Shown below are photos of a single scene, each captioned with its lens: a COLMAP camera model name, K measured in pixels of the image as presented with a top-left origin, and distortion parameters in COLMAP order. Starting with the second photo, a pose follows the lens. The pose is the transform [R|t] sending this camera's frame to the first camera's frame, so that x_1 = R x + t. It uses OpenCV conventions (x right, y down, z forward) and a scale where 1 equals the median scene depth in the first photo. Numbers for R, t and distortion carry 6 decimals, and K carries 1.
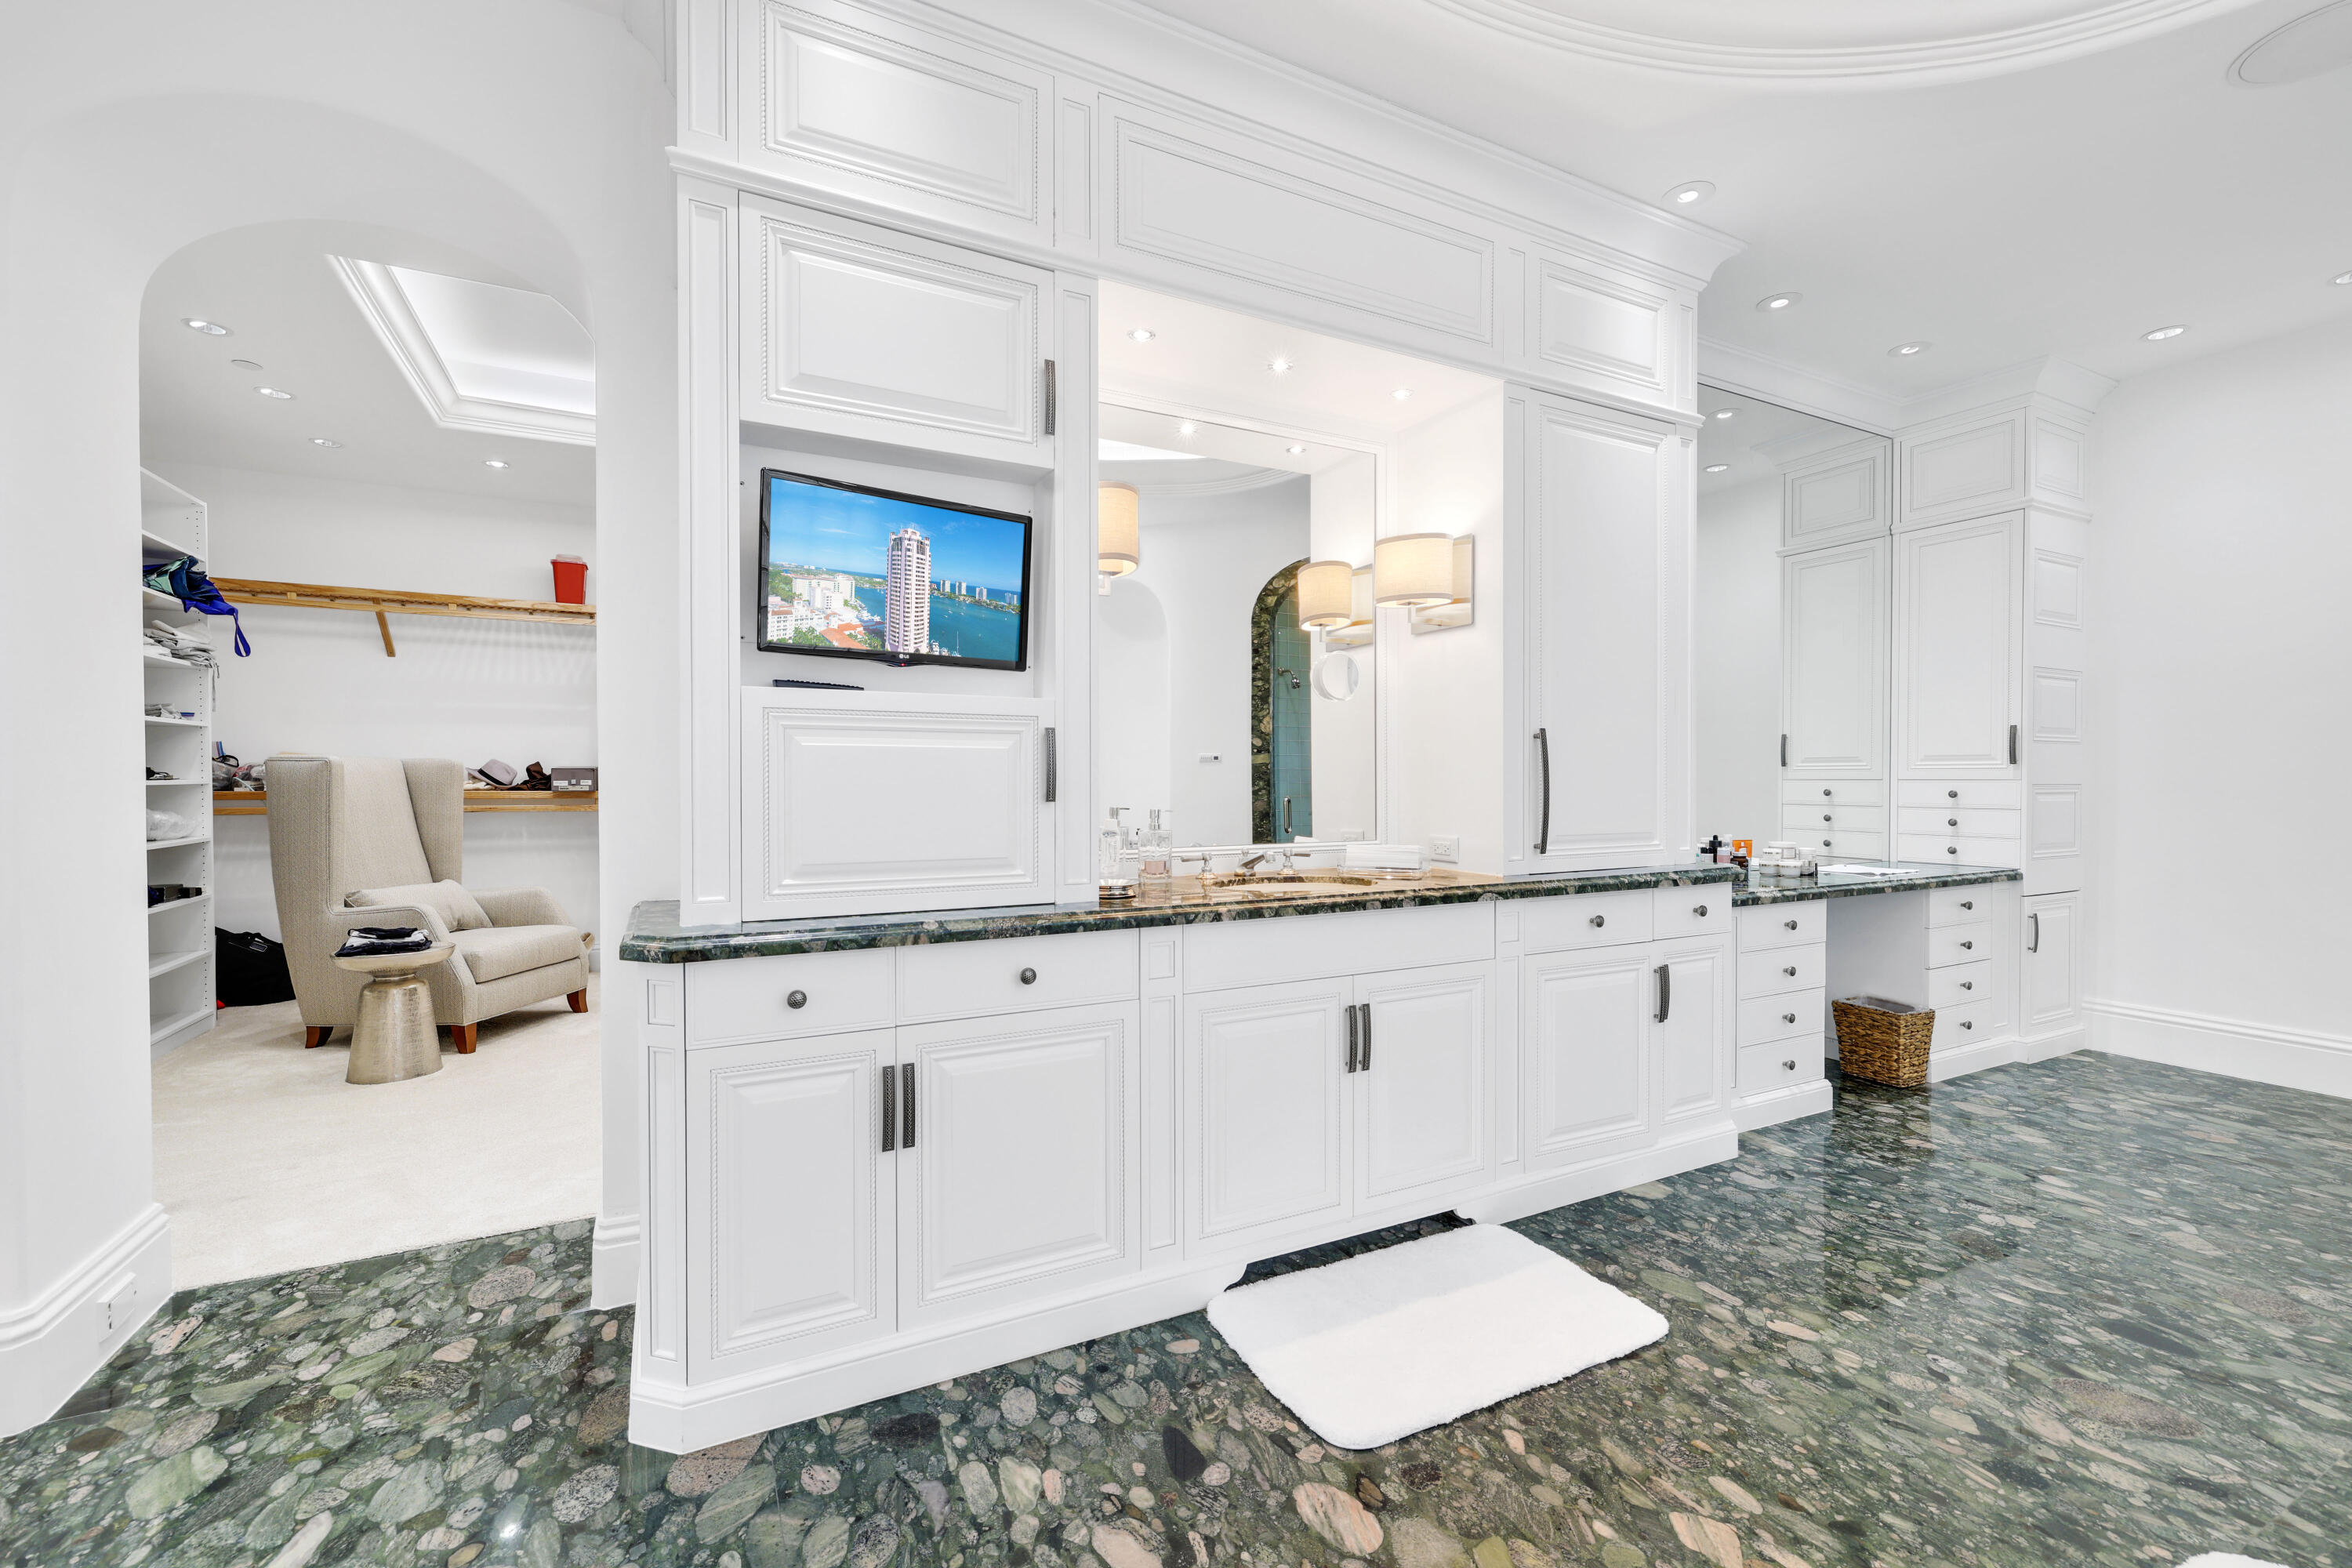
lens RADIAL K [[987.0, 0, 1194.2], [0, 987.0, 788.4], [0, 0, 1]] dist [0.002831, -0.000232]
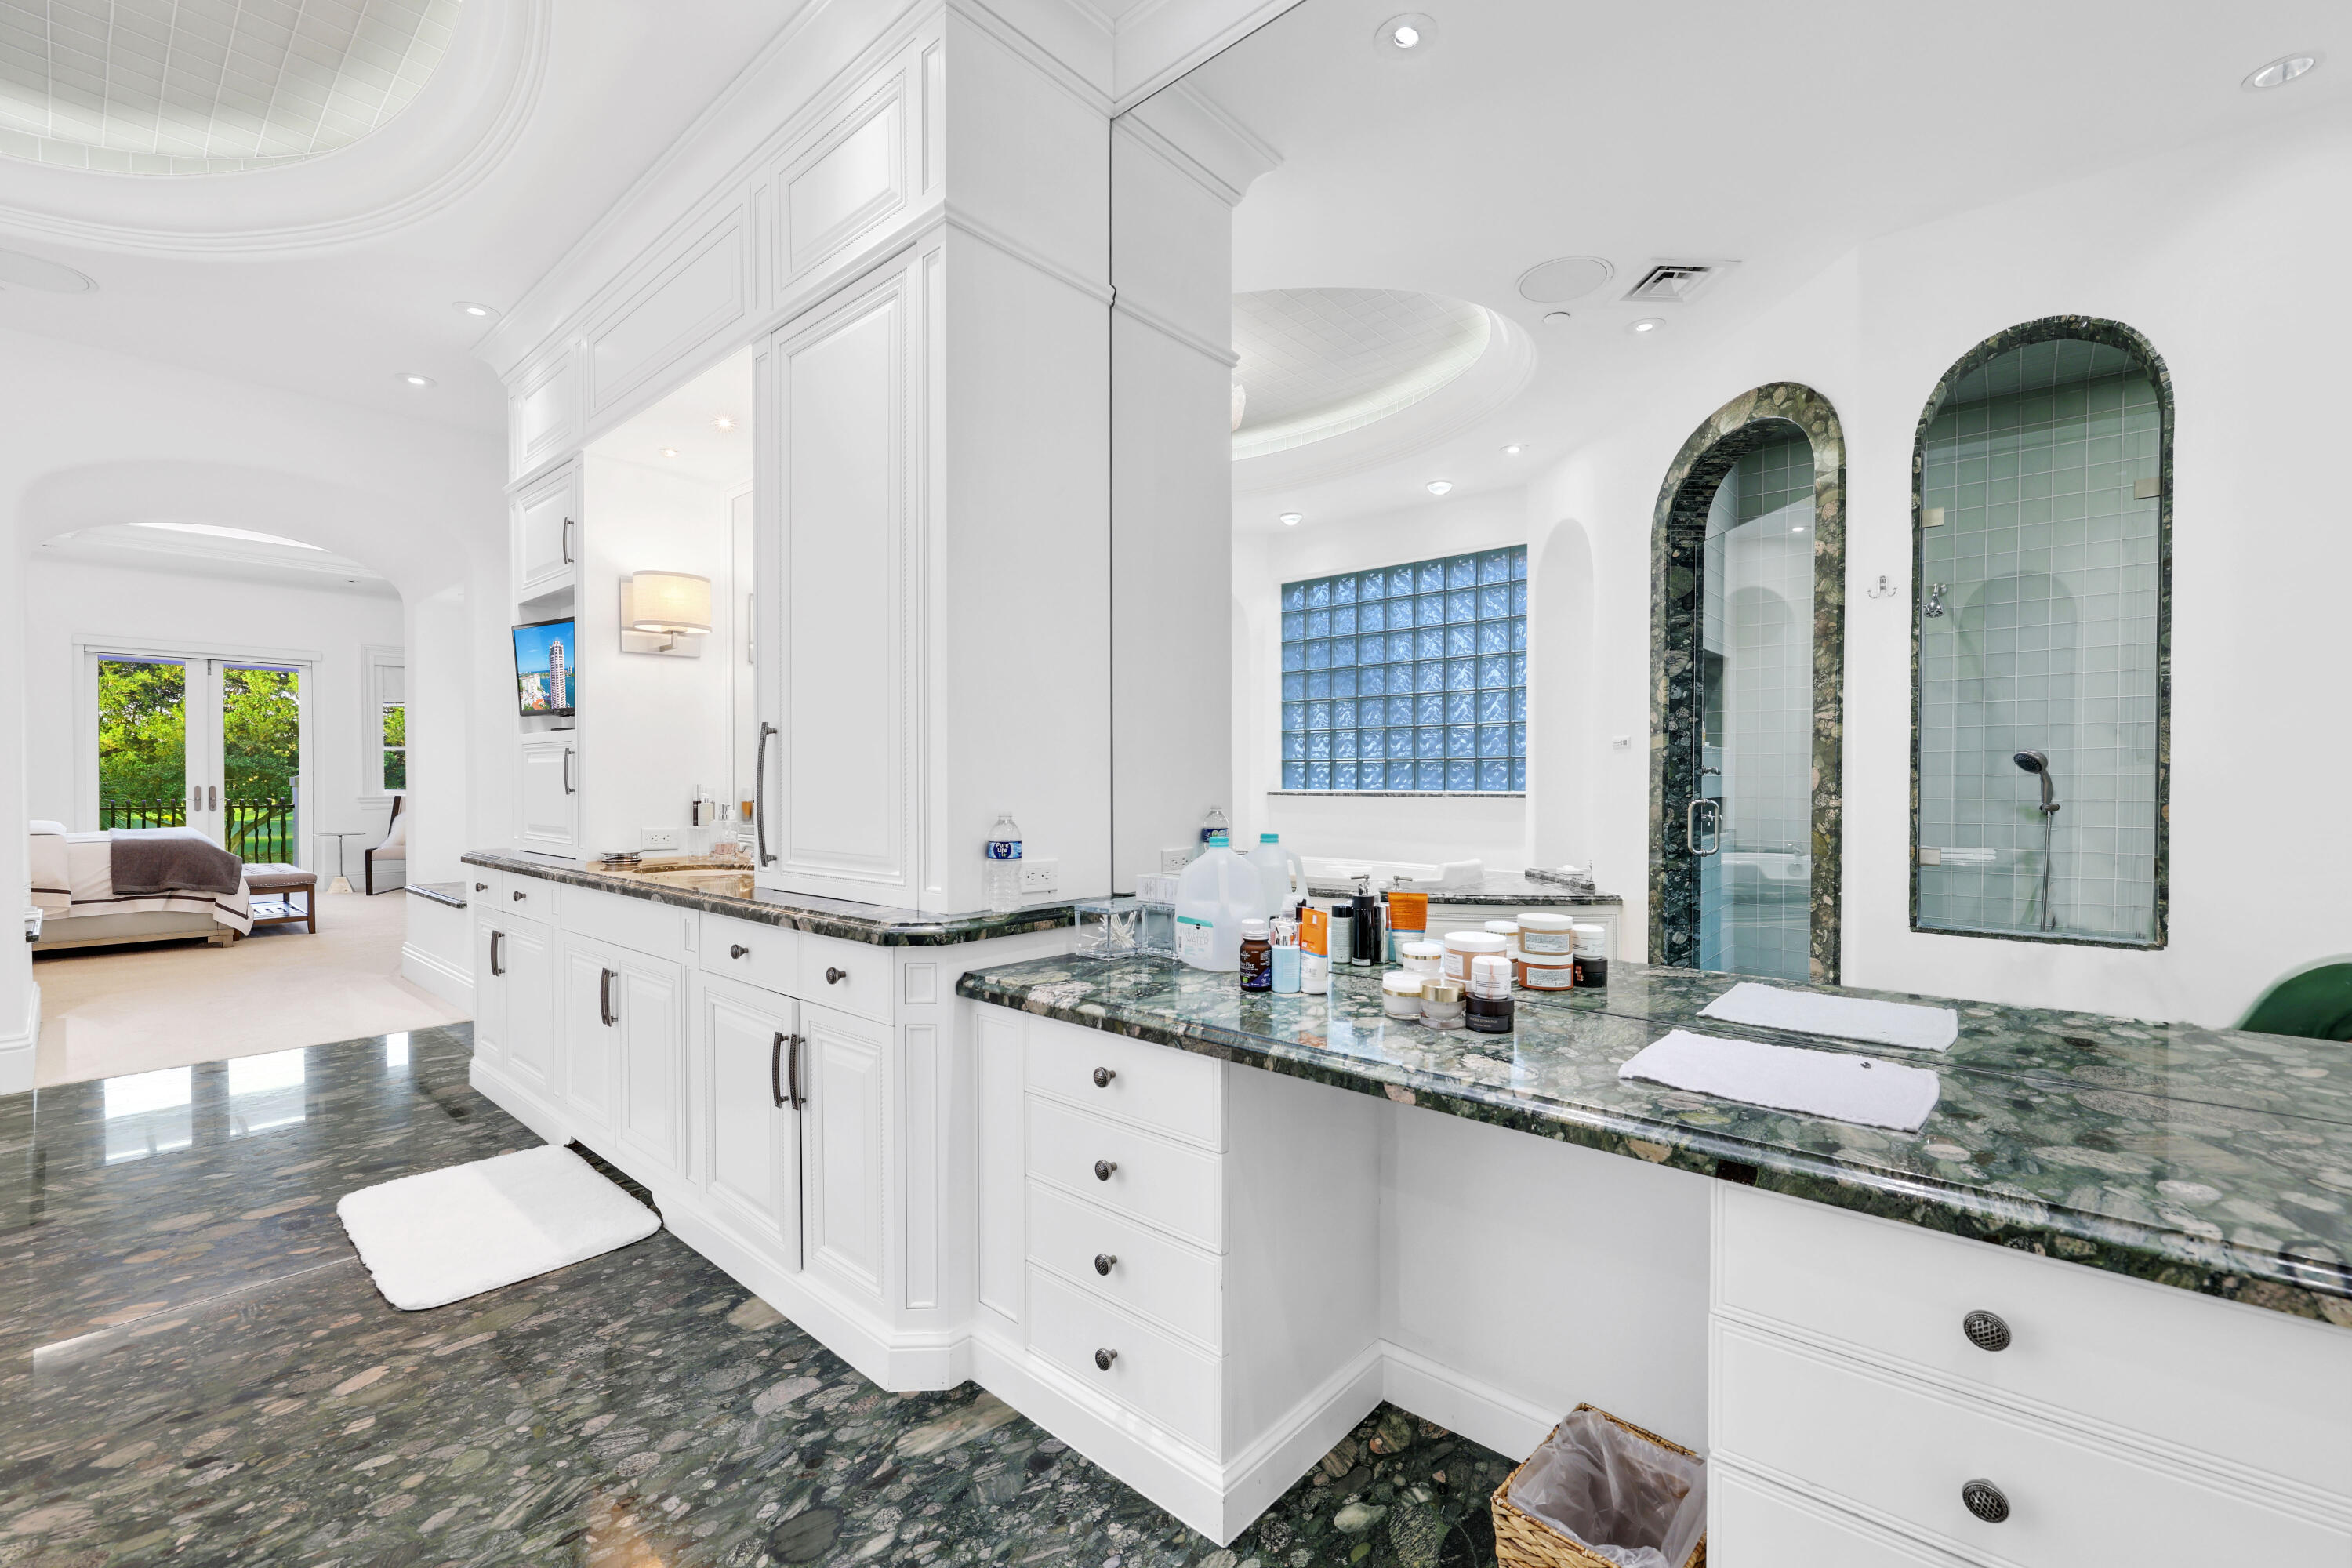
lens RADIAL K [[987.0, 0, 1172.9], [0, 987.0, 787.5], [0, 0, 1]] dist [0.002831, -0.000232]
pose [[0.356054, 0.006573, -0.934442, 1.629386], [-0.008812, 0.999954, 0.003676, -0.011838], [0.934424, 0.006925, 0.356096, 1.294044]]
